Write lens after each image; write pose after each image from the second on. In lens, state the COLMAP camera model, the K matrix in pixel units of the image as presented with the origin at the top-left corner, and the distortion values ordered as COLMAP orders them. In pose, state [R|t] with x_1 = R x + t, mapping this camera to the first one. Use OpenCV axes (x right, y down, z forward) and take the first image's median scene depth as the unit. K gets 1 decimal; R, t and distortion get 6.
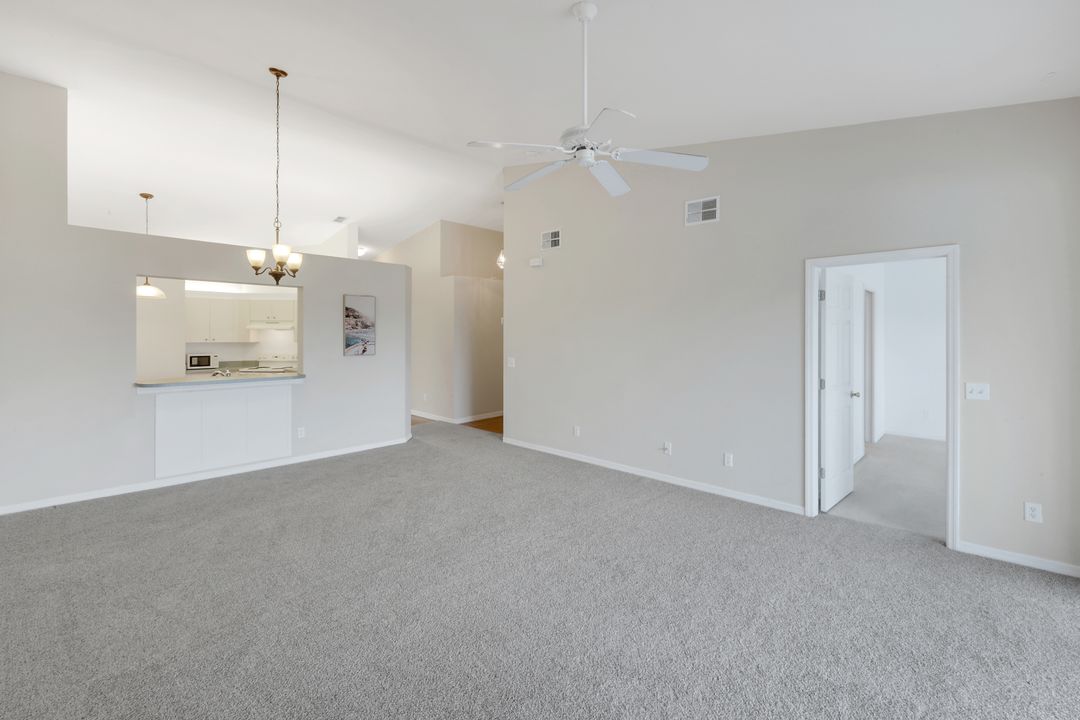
lens RADIAL K [[480.1, 0, 529.0], [0, 480.1, 332.6], [0, 0, 1]] dist [0.015423, -0.000598]
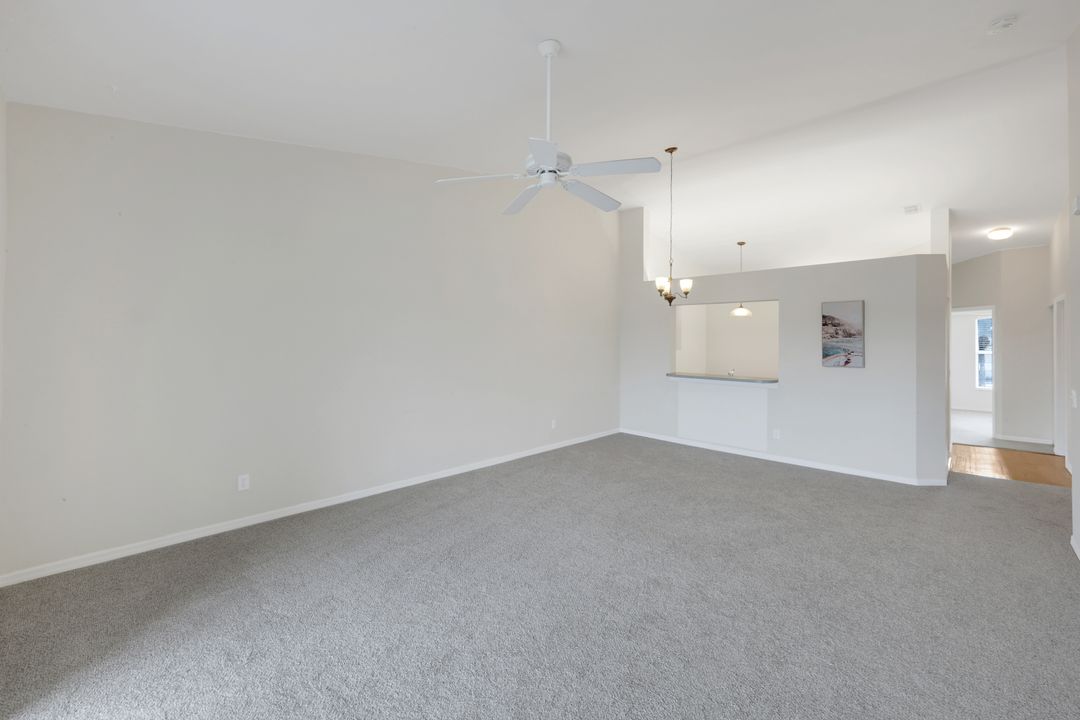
lens RADIAL K [[450.1, 0, 547.4], [0, 450.1, 340.3], [0, 0, 1]] dist [0.006721, 0.000309]
pose [[0.026067, -0.005503, -0.999645, 0.478118], [-0.001314, 0.999984, -0.005539, 0.002290], [0.999659, 0.001458, 0.026059, 0.411594]]
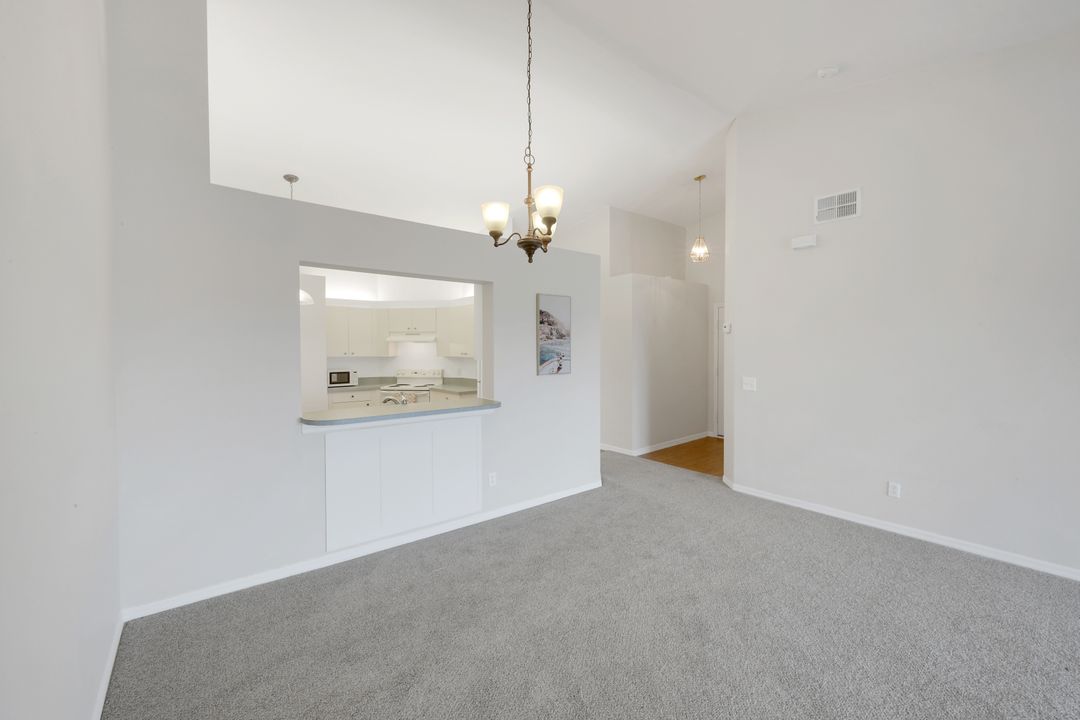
lens RADIAL K [[450.1, 0, 535.1], [0, 450.1, 355.6], [0, 0, 1]] dist [0.006721, 0.000309]
pose [[0.992191, -0.003707, -0.124676, -0.288079], [0.006712, 0.999697, 0.023696, 0.000840], [0.124551, -0.024347, 0.991914, 0.291905]]
